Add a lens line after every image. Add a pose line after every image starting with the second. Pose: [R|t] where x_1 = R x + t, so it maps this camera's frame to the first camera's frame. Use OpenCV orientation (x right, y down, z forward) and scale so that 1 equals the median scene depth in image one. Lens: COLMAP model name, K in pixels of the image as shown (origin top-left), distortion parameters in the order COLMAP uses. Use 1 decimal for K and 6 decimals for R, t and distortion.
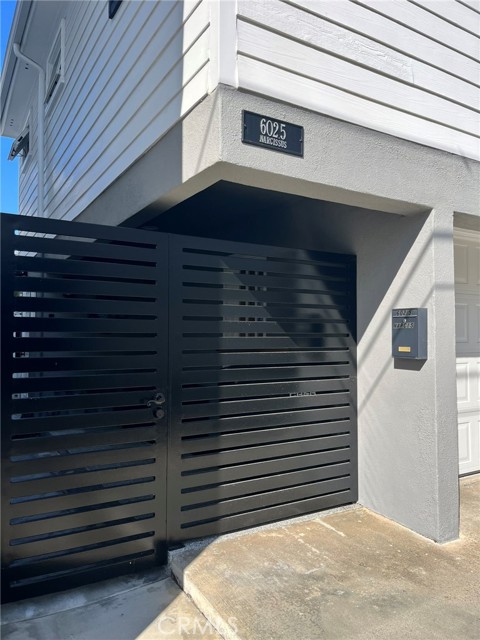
lens RADIAL K [[484.9, 0, 239.6], [0, 484.9, 320.8], [0, 0, 1]] dist [-0.012809, -0.001824]
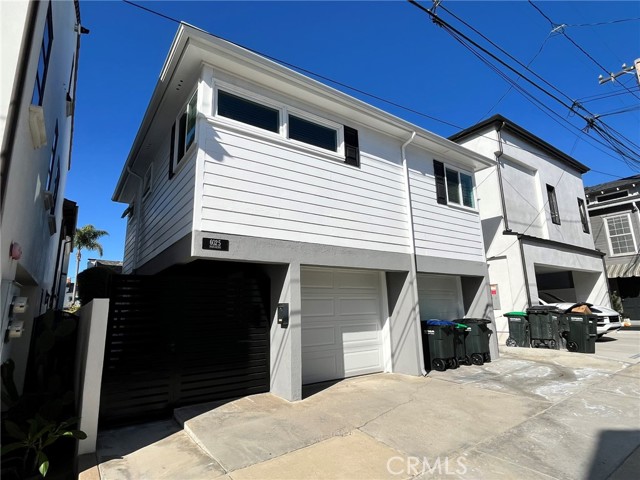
lens RADIAL K [[343.2, 0, 320.8], [0, 343.2, 240.0], [0, 0, 1]] dist [-0.001427, -0.000355]
pose [[0.995854, -0.014546, 0.089795, 0.433203], [0.030885, 0.982561, -0.183358, -0.018797], [-0.085562, 0.185371, 0.978937, -0.884854]]
